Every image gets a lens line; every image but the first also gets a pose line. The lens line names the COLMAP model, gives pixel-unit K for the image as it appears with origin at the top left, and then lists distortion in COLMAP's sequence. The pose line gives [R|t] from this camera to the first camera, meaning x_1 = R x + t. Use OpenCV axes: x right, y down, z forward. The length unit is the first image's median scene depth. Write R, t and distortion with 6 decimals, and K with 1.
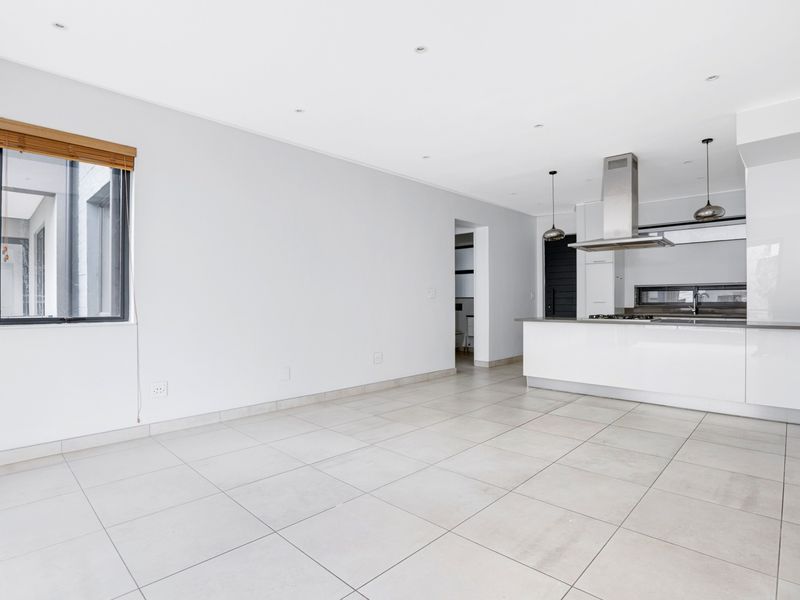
lens RADIAL K [[426.2, 0, 403.4], [0, 426.2, 304.6], [0, 0, 1]] dist [-0.035905, 0.016175]
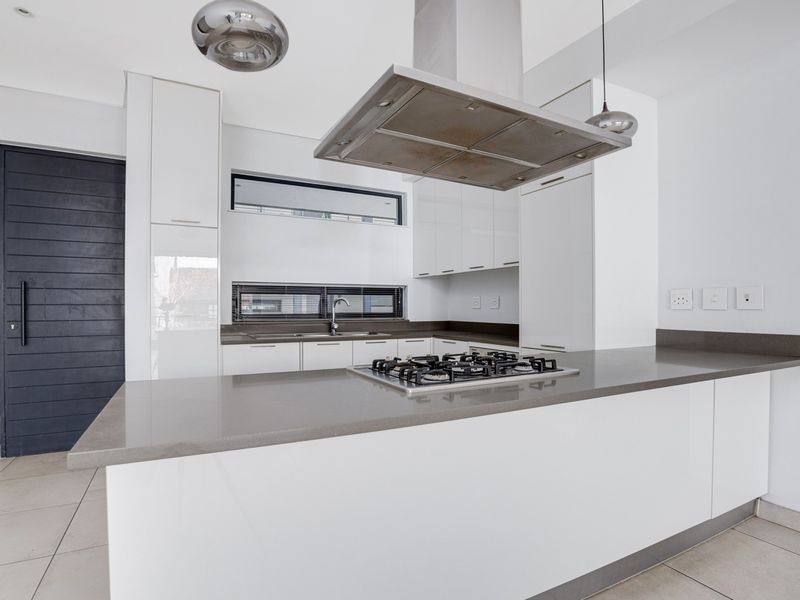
lens RADIAL K [[437.1, 0, 409.2], [0, 437.1, 312.3], [0, 0, 1]] dist [-0.018533, 0.002276]
pose [[0.333471, -0.004107, 0.942752, 0.125295], [0.007195, 0.999972, 0.001811, -0.008079], [-0.942733, 0.006179, 0.333491, 0.704256]]
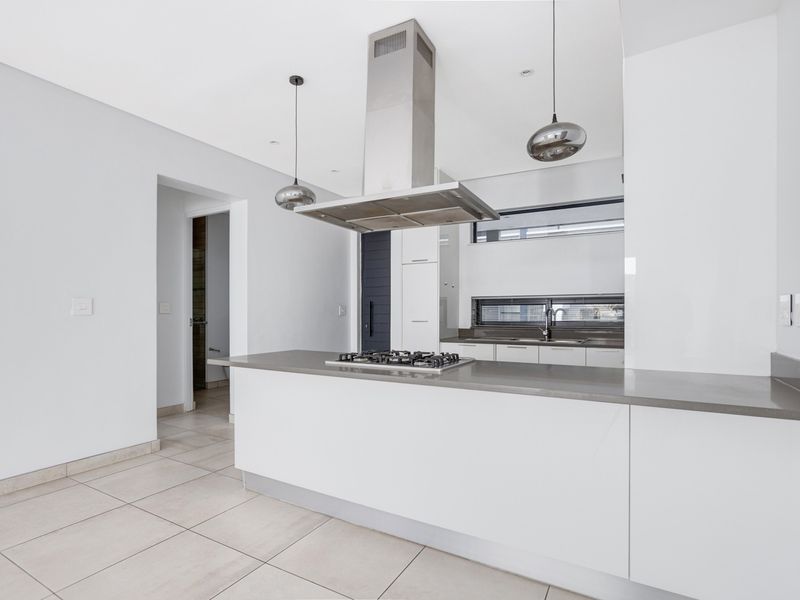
lens RADIAL K [[426.2, 0, 390.5], [0, 426.2, 317.2], [0, 0, 1]] dist [-0.035905, 0.016175]
pose [[0.975403, 0.001178, 0.220424, 0.299030], [-0.001449, 0.999998, 0.001068, -0.013858], [-0.220423, -0.001361, 0.975403, 0.390712]]
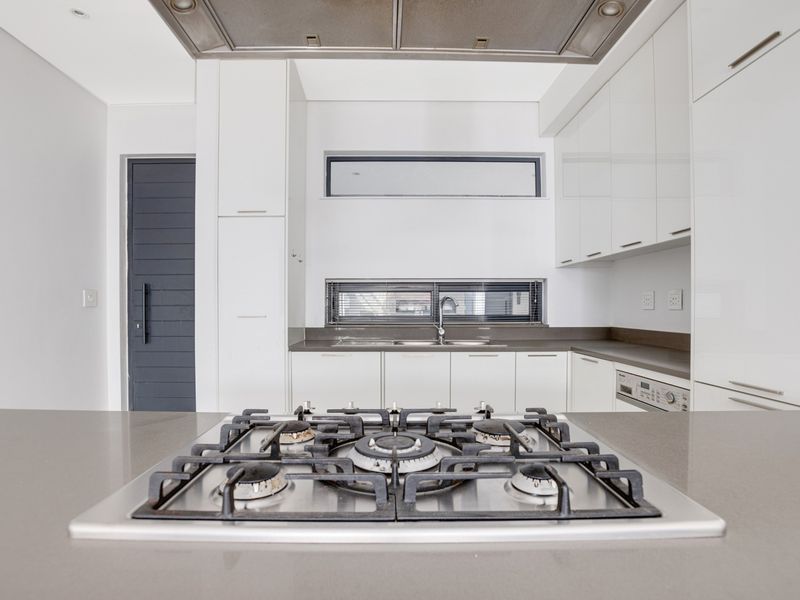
lens RADIAL K [[443.5, 0, 401.2], [0, 443.5, 313.5], [0, 0, 1]] dist [-0.041680, 0.003756]
pose [[0.730346, -0.001776, 0.683075, 0.317898], [0.002546, 0.999997, -0.000123, -0.008543], [-0.683073, 0.001829, 0.730348, 0.676746]]
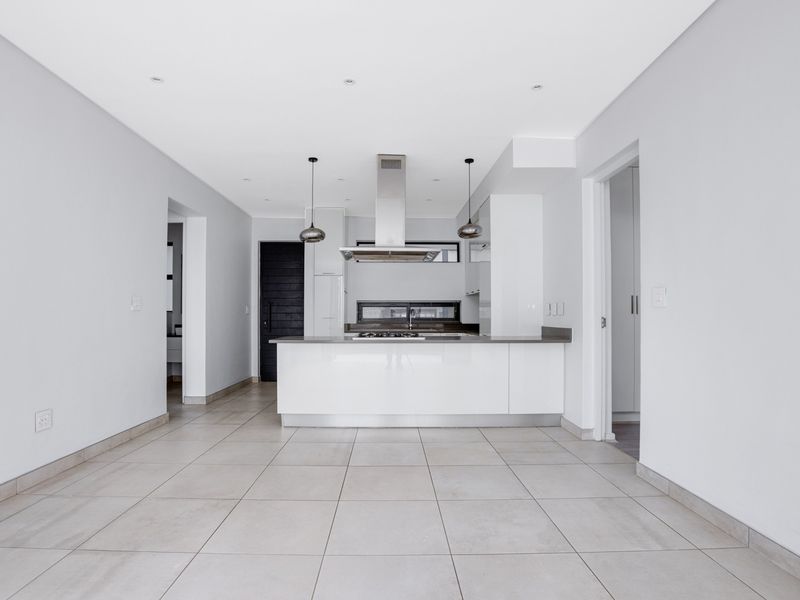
lens RADIAL K [[426.2, 0, 393.5], [0, 426.2, 317.7], [0, 0, 1]] dist [-0.035905, 0.016175]
pose [[0.730139, 0.002127, 0.683295, -0.077590], [0.001381, 0.999989, -0.004589, -0.001747], [-0.683297, 0.004294, 0.730128, 0.249696]]
